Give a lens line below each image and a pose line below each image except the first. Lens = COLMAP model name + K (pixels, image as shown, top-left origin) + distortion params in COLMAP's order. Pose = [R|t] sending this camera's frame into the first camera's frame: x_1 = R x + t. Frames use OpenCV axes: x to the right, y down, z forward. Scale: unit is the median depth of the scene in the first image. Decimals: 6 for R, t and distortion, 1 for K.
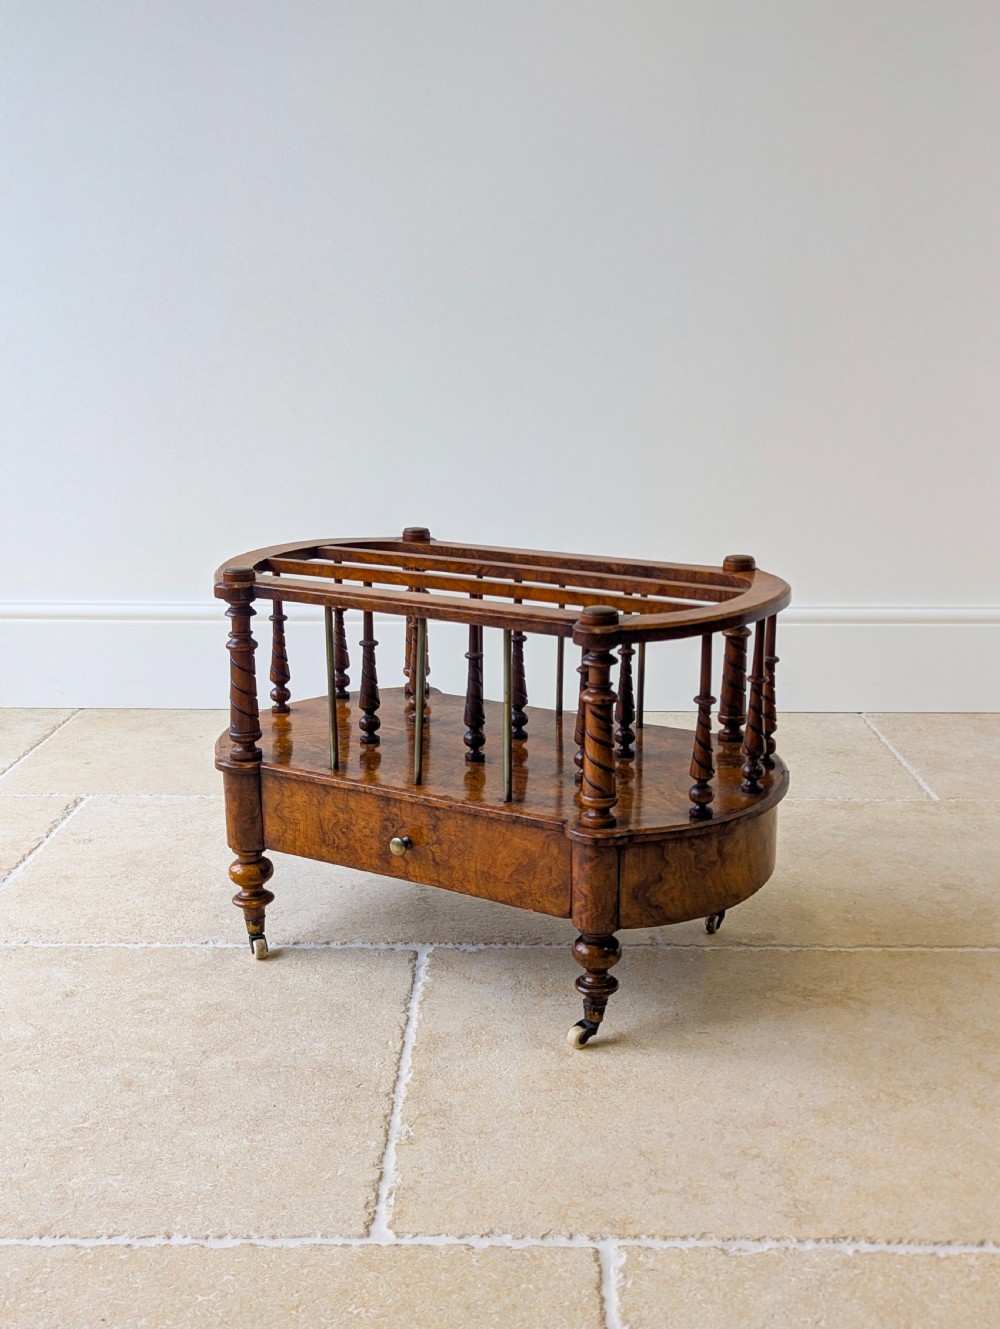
lens RADIAL K [[1481.0, 0, 525.9], [0, 1481.0, 646.1], [0, 0, 1]] dist [0.051300, 0.005333]
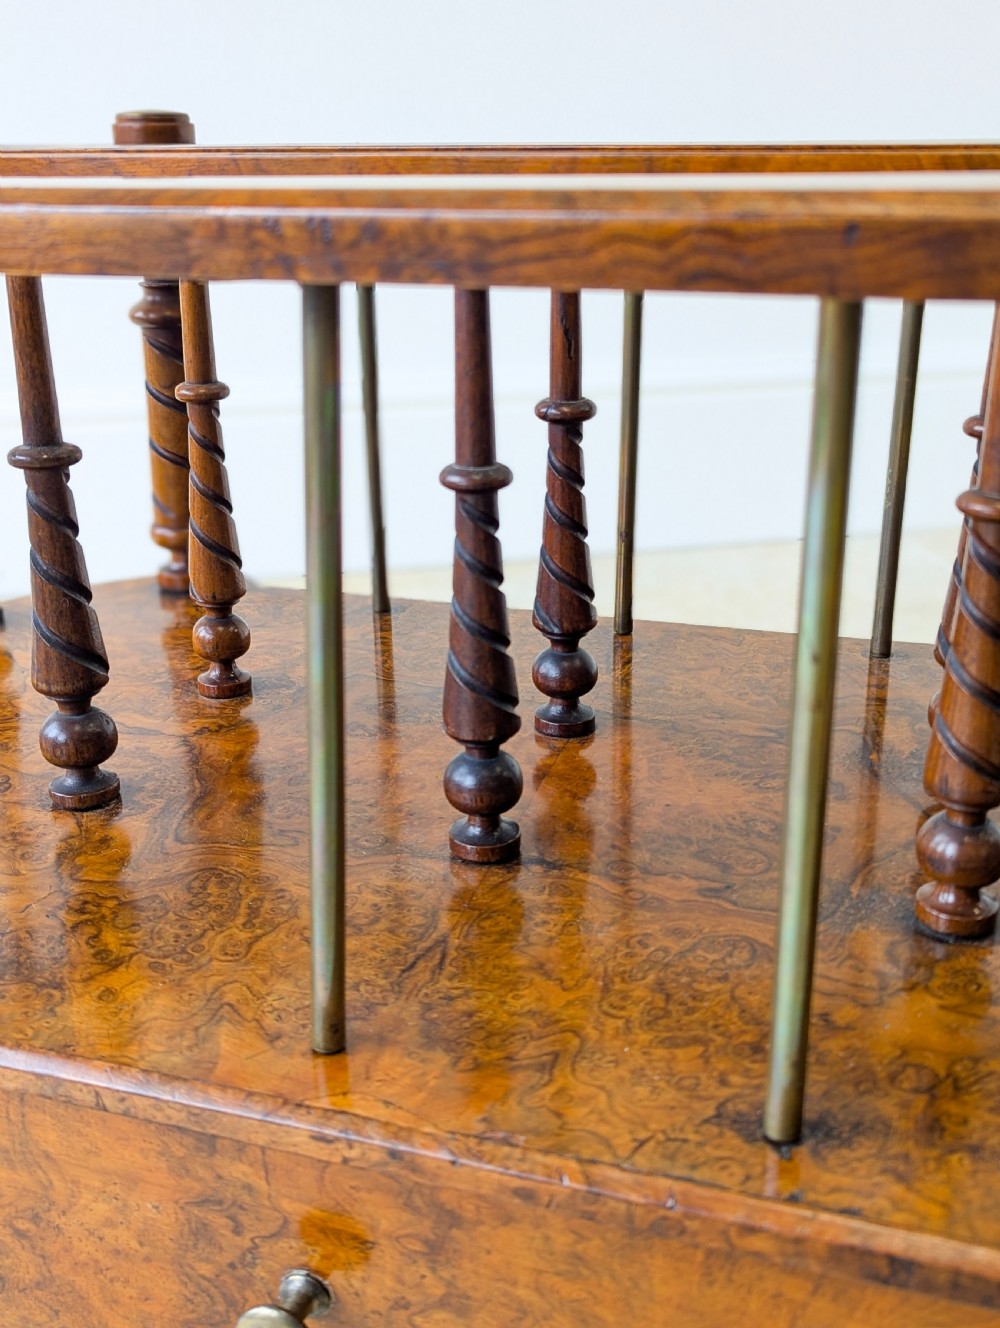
lens RADIAL K [[1443.9, 0, 491.4], [0, 1443.9, 675.0], [0, 0, 1]] dist [0.050631, -0.045509]
pose [[0.979568, -0.090998, 0.179349, -0.089191], [0.063720, 0.986265, 0.152383, 0.002758], [-0.190752, -0.137842, 0.971912, 0.833354]]
